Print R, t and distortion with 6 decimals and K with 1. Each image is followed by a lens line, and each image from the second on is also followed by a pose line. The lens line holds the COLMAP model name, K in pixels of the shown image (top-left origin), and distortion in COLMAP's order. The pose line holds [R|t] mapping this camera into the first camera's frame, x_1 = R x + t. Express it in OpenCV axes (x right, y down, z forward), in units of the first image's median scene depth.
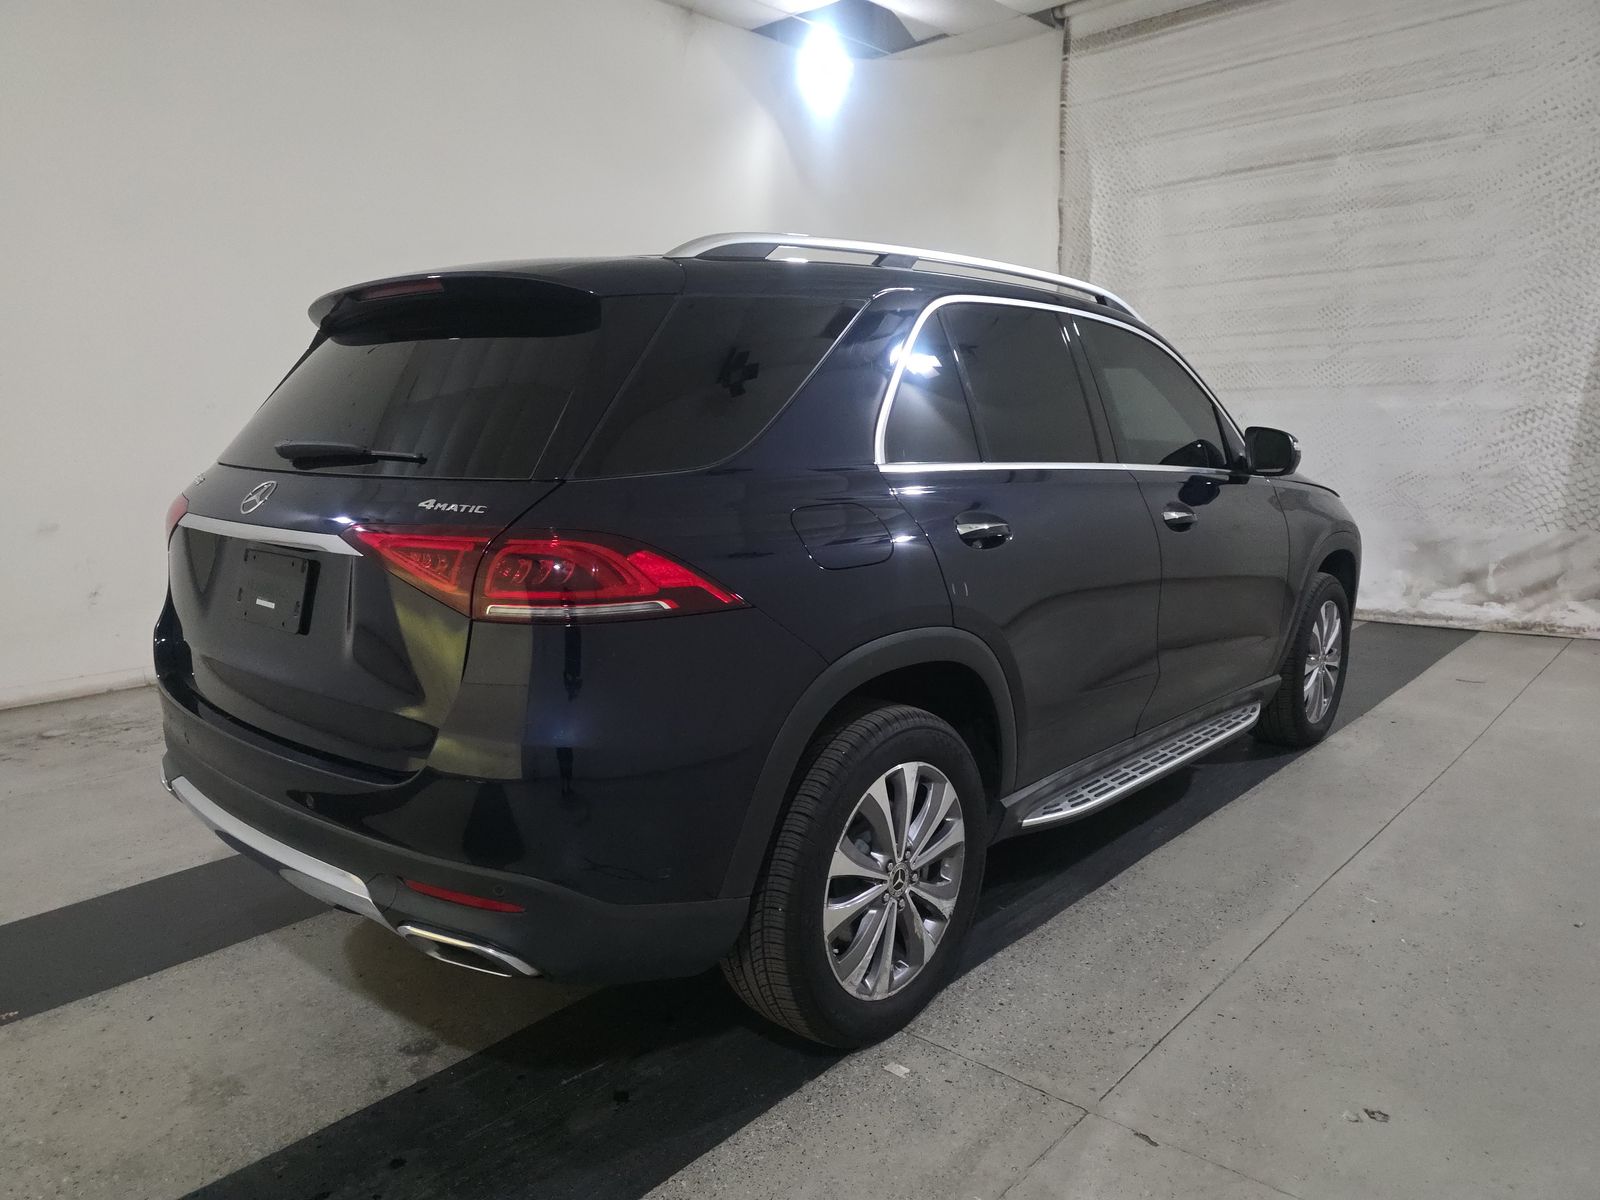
lens RADIAL K [[1060.8, 0, 772.9], [0, 1060.8, 601.0], [0, 0, 1]] dist [-0.003569, -0.007370]
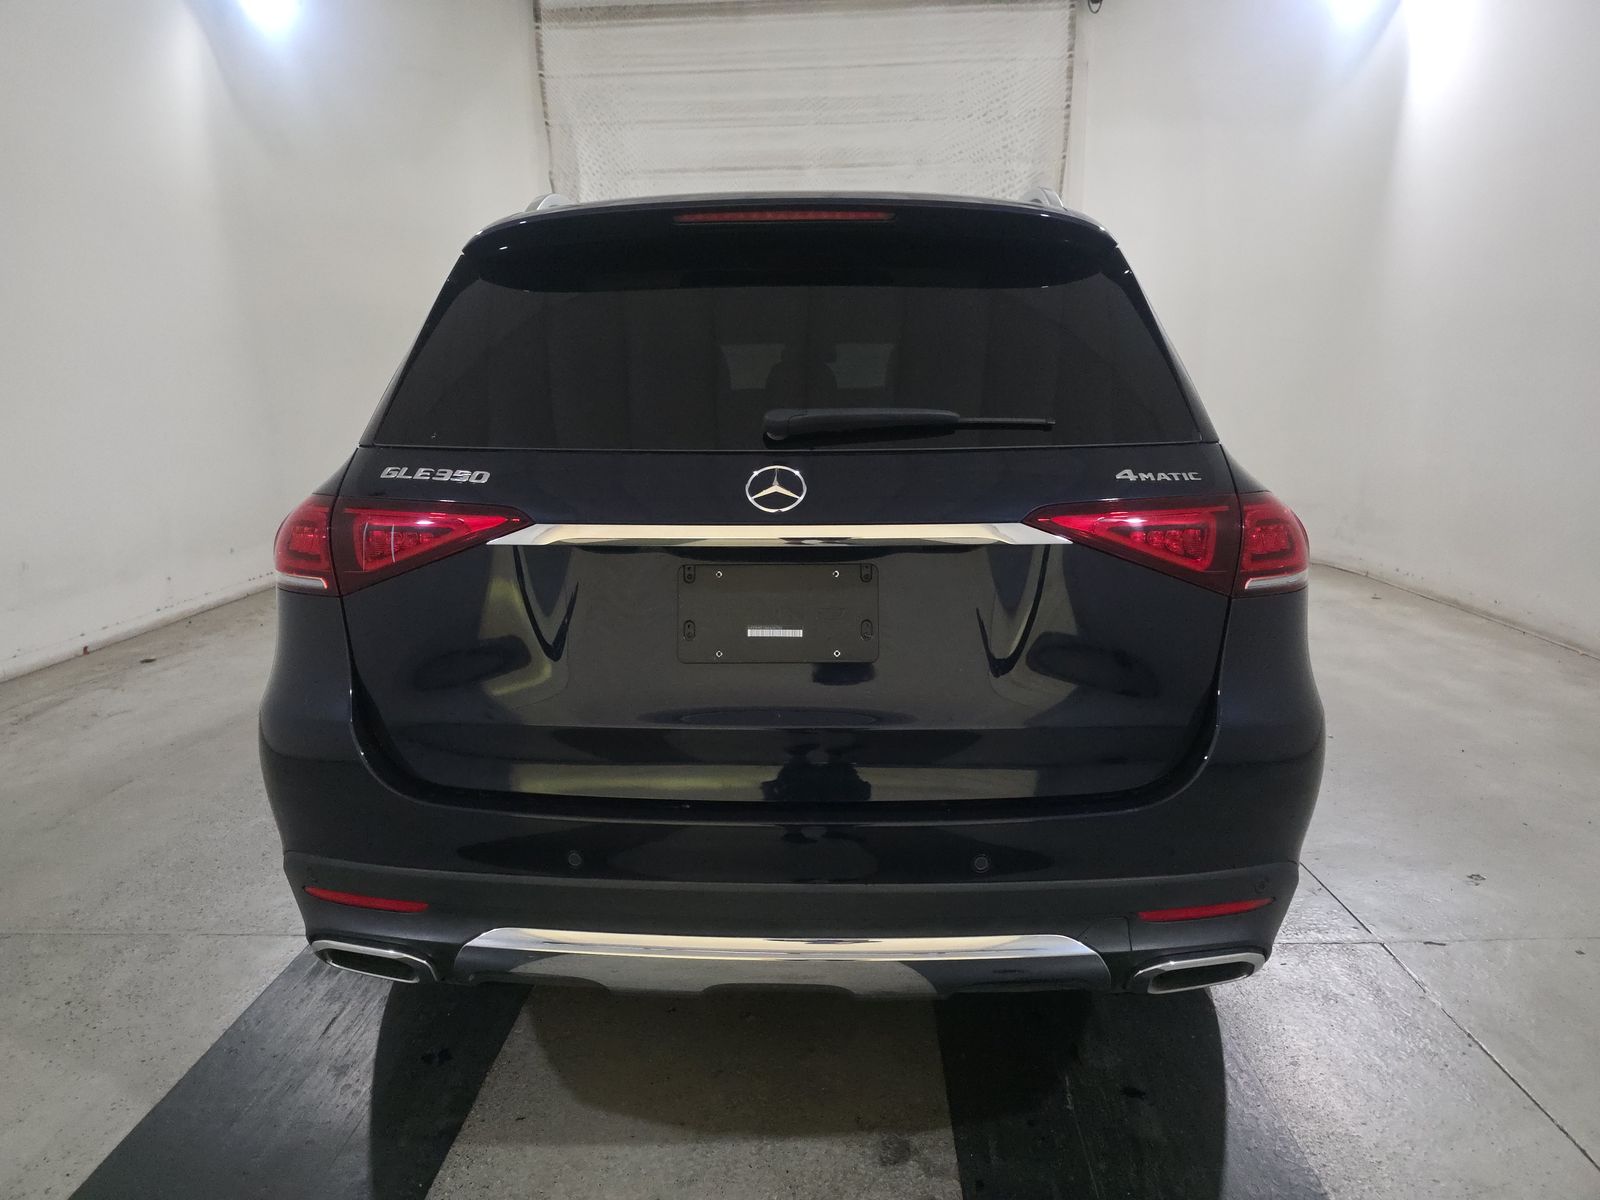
lens RADIAL K [[1080.9, 0, 800.3], [0, 1080.9, 580.9], [0, 0, 1]] dist [-0.000580, -0.007818]
pose [[0.765868, -0.102100, 0.634840, -0.251742], [0.104877, 0.993927, 0.033328, -0.014311], [-0.634387, 0.041055, 0.771924, 0.112268]]
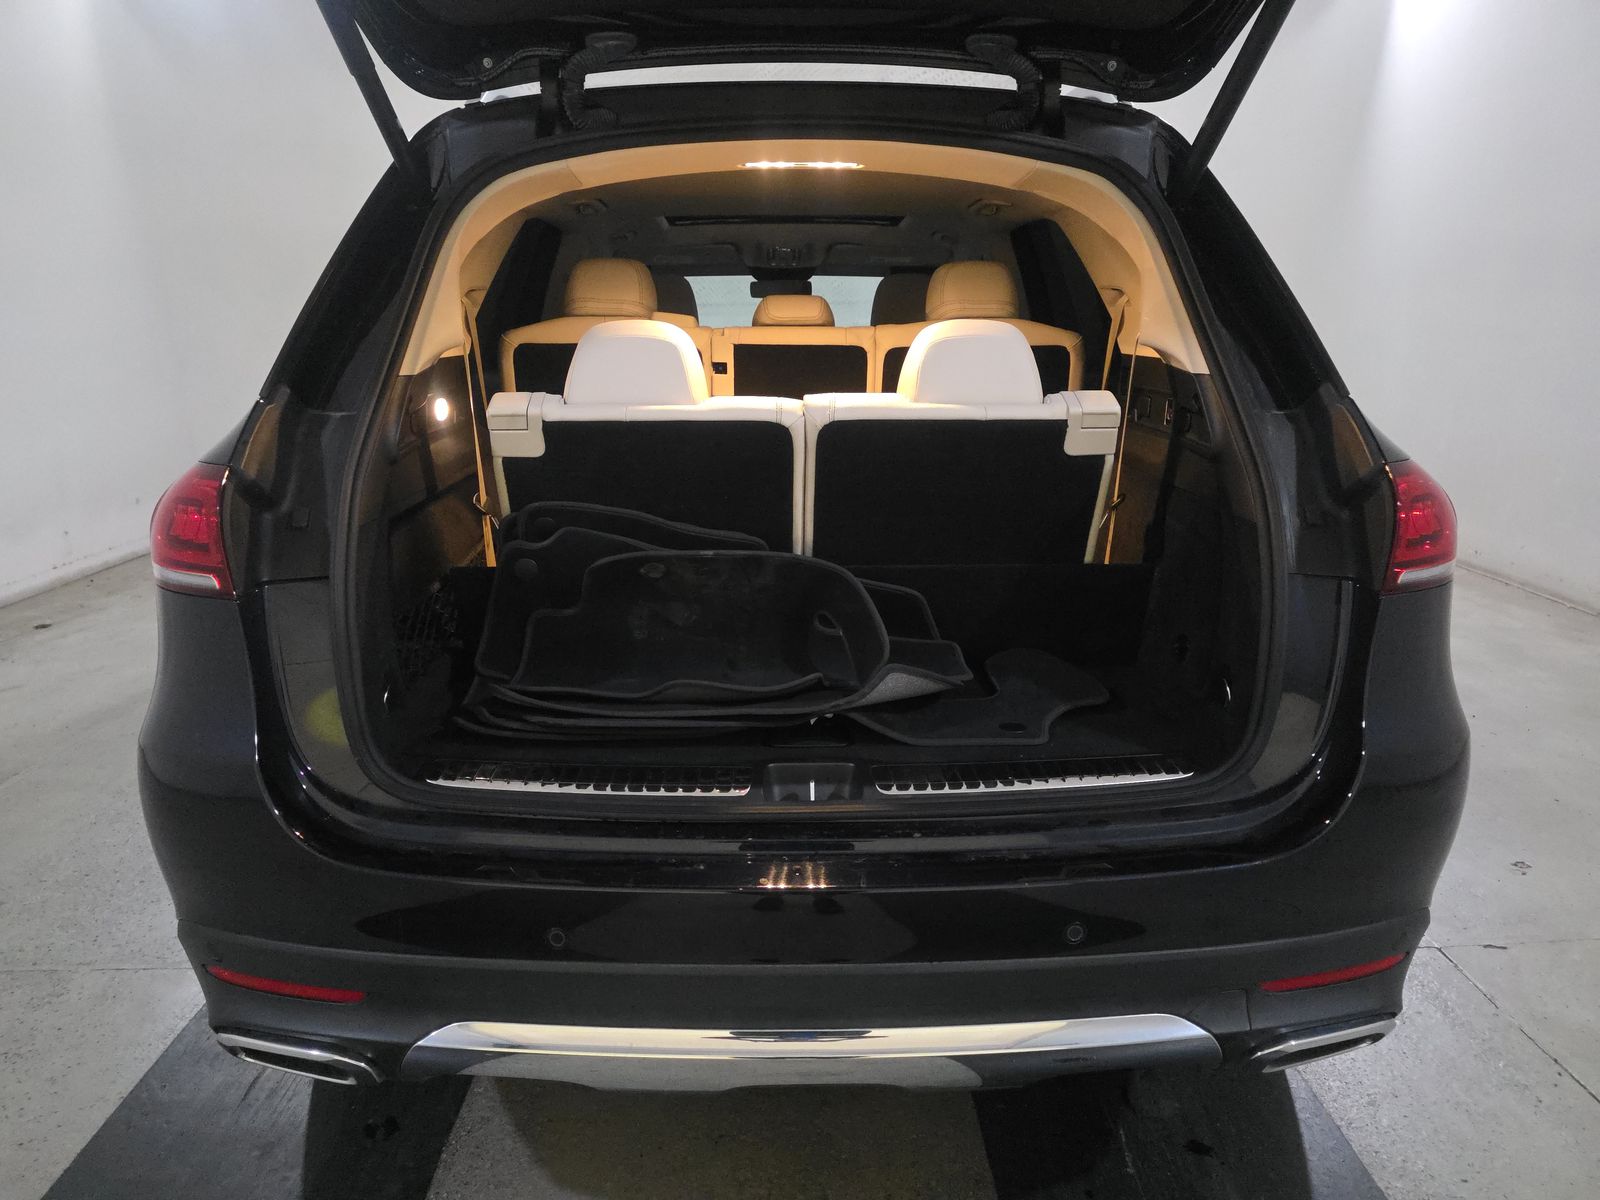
lens RADIAL K [[1080.9, 0, 800.3], [0, 1080.9, 580.9], [0, 0, 1]] dist [-0.000580, -0.007818]
pose [[0.727962, -0.142856, 0.670569, -0.233363], [0.106974, 0.989740, 0.094721, -0.022713], [-0.677220, 0.002780, 0.735775, 0.157105]]
